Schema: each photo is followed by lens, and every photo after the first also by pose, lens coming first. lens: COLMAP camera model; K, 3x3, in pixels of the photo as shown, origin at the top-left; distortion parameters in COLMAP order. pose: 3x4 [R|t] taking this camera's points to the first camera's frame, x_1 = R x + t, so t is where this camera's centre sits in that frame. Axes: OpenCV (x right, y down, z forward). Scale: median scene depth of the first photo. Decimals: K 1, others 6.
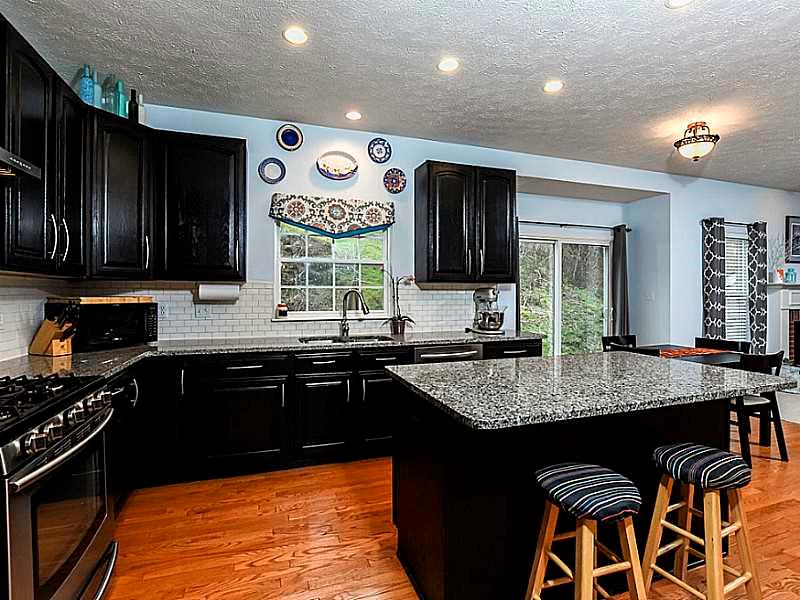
lens RADIAL K [[404.6, 0, 393.2], [0, 404.6, 299.8], [0, 0, 1]] dist [0.001629, -0.000586]
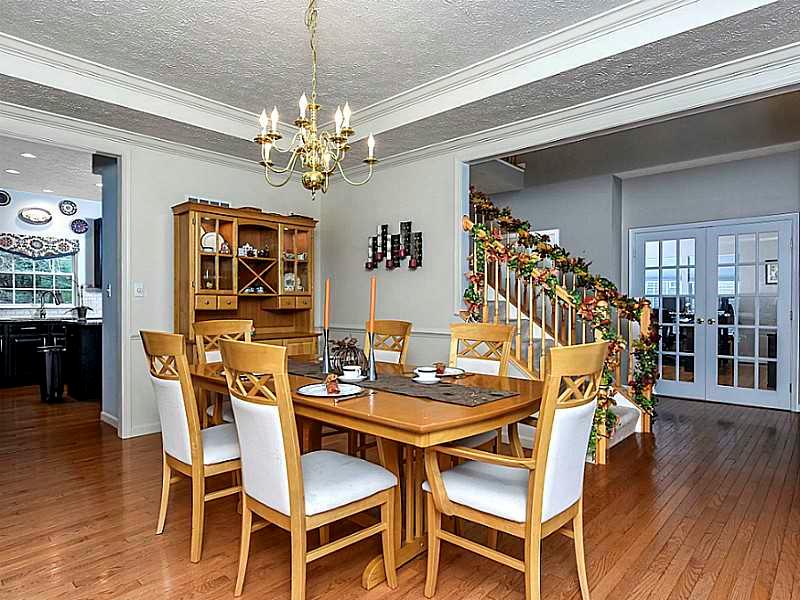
lens RADIAL K [[482.1, 0, 401.2], [0, 482.1, 312.6], [0, 0, 1]] dist [0.003760, 0.000613]
pose [[0.875629, -0.005511, 0.482952, 0.214794], [0.003382, 0.999980, 0.005279, 0.060542], [-0.482972, -0.002989, 0.875631, -1.478512]]
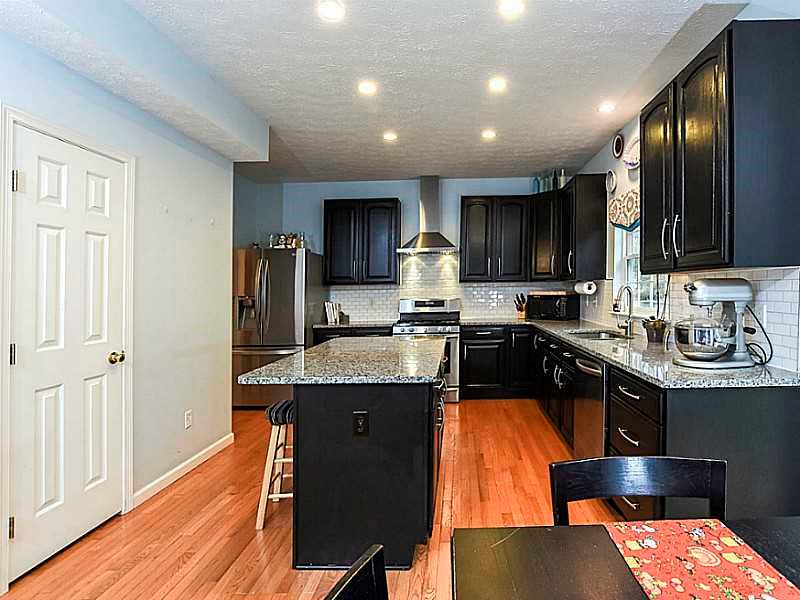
lens RADIAL K [[404.6, 0, 449.5], [0, 404.6, 291.6], [0, 0, 1]] dist [0.001629, -0.000586]
pose [[-0.306523, 0.008673, -0.951824, 0.896275], [-0.007424, 0.999906, 0.011502, -0.017854], [0.951834, 0.010592, -0.306430, 0.884908]]
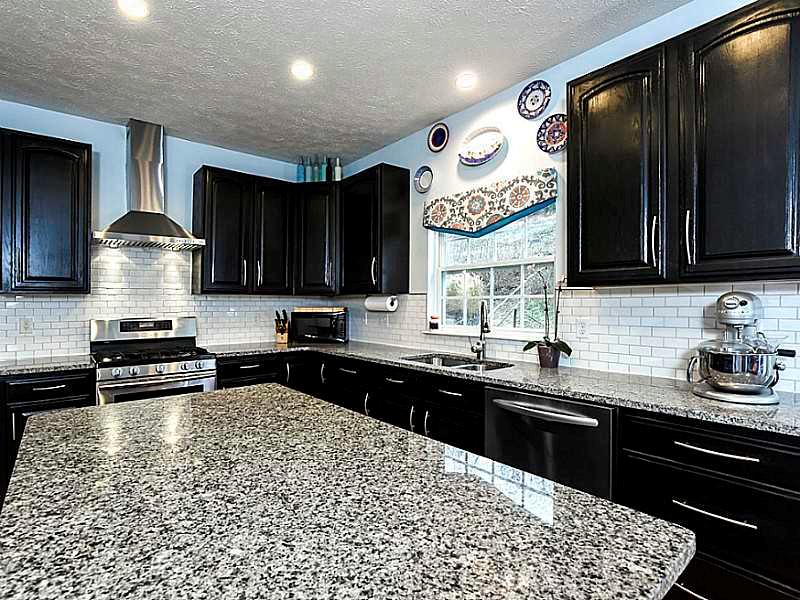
lens RADIAL K [[404.6, 0, 376.1], [0, 404.6, 311.2], [0, 0, 1]] dist [0.001629, -0.000586]
pose [[0.341274, 0.017365, -0.939804, 0.557857], [-0.014135, 0.999811, 0.013341, -0.010861], [0.939858, 0.008731, 0.341455, 0.532552]]
